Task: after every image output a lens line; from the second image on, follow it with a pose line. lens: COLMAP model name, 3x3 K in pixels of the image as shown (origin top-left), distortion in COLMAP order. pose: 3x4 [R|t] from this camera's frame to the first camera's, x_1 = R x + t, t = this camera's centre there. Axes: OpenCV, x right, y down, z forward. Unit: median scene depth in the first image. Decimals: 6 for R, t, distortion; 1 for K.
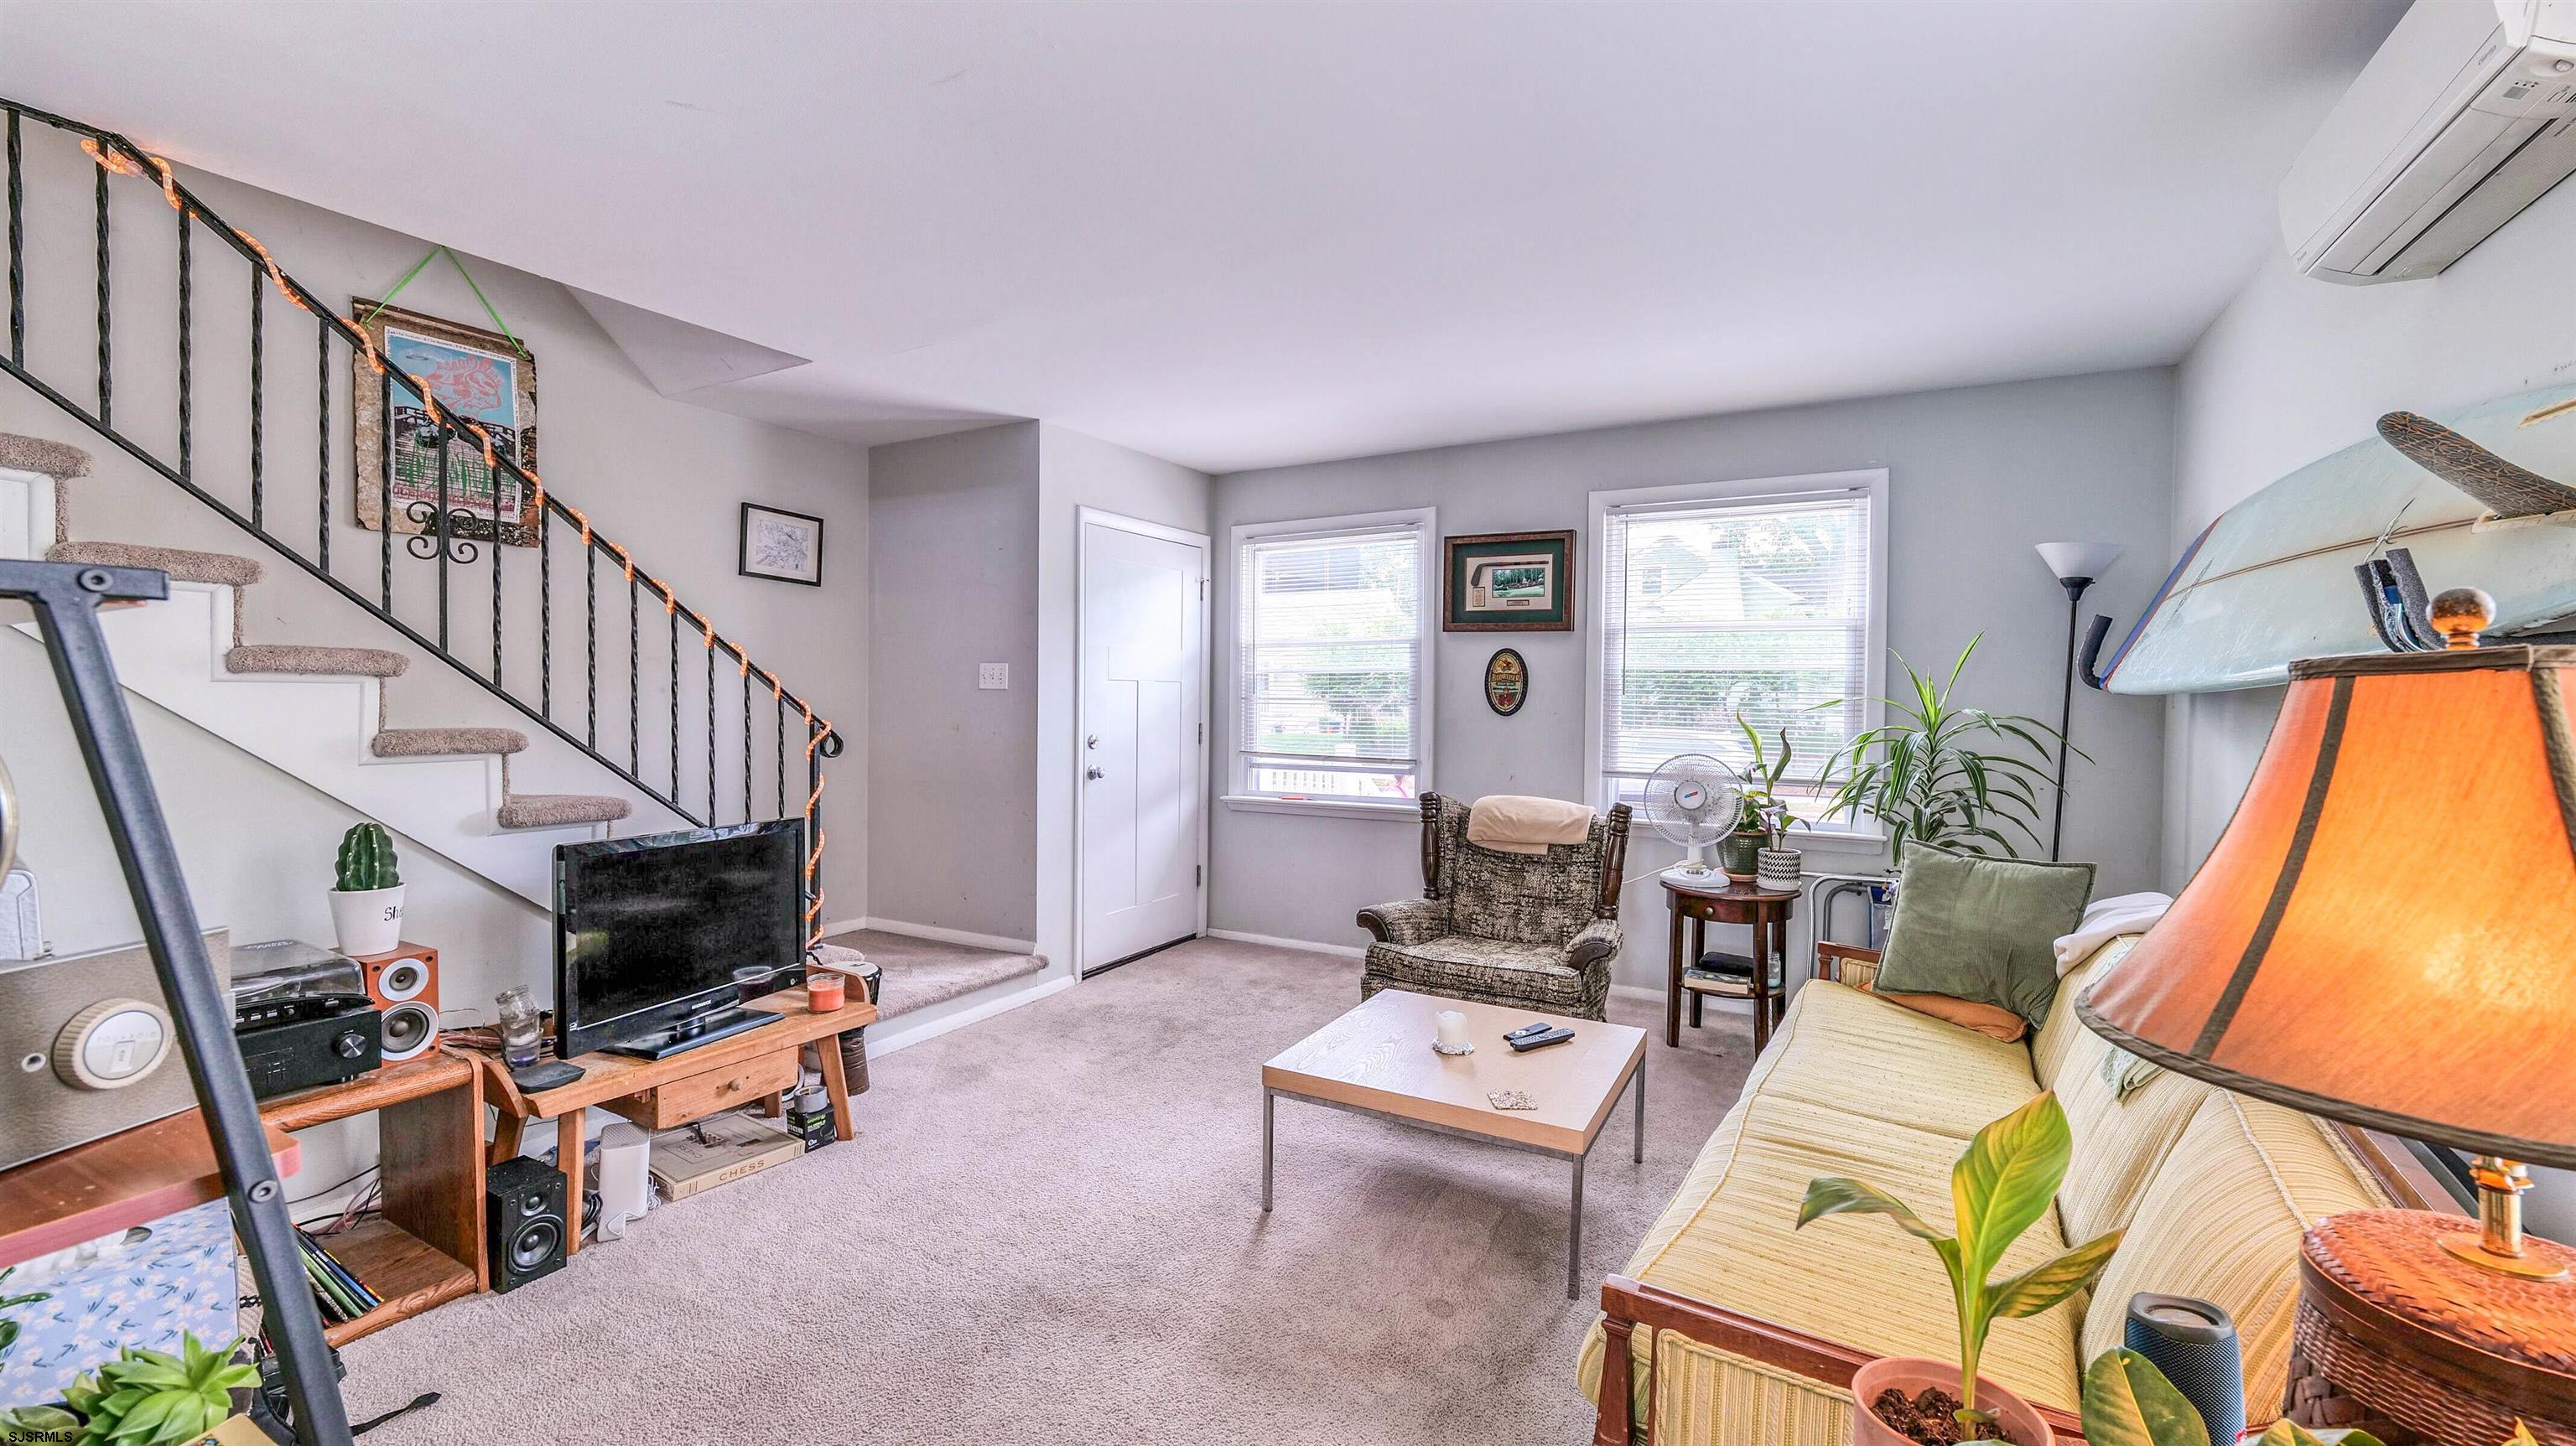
lens RADIAL K [[1045.3, 0, 1277.2], [0, 1045.3, 717.5], [0, 0, 1]] dist [-0.014495, -0.000164]
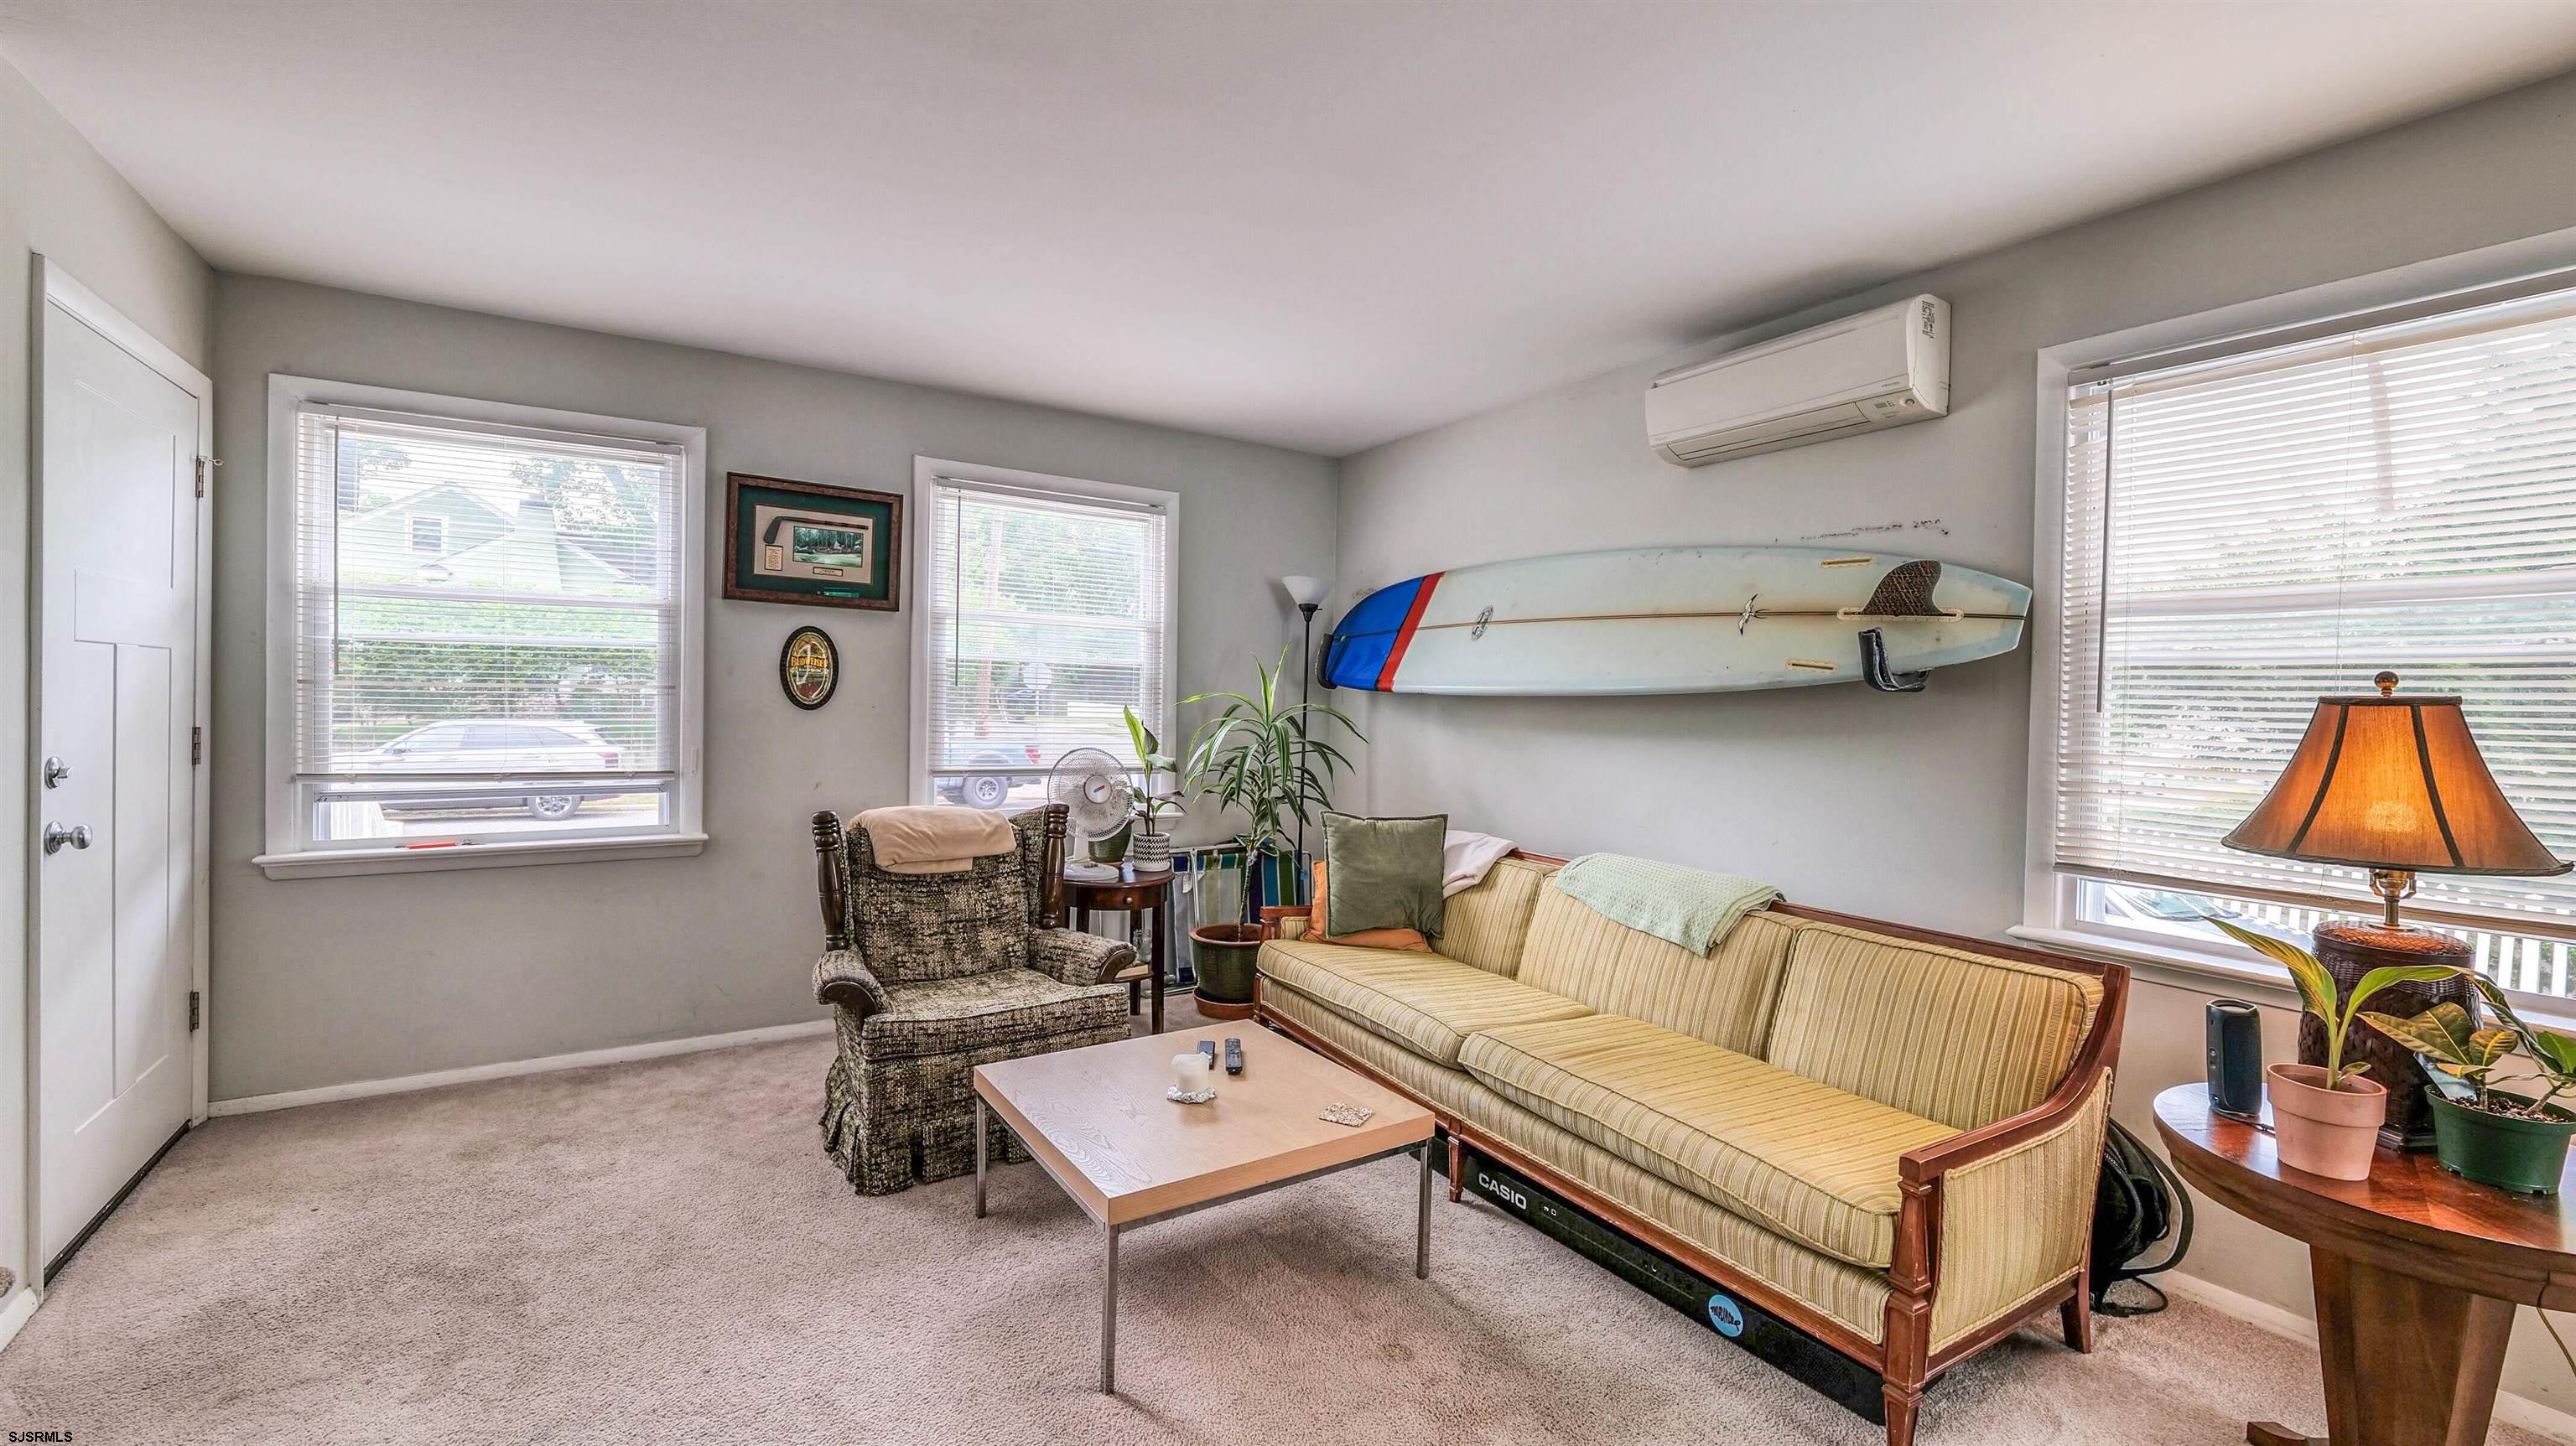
lens RADIAL K [[1045.3, 0, 1277.2], [0, 1045.3, 717.5], [0, 0, 1]] dist [-0.014495, -0.000164]
pose [[0.464465, -0.014345, 0.885475, -0.338892], [0.001670, 0.999881, 0.015323, -0.007574], [-0.885590, -0.005638, 0.464434, 0.317990]]
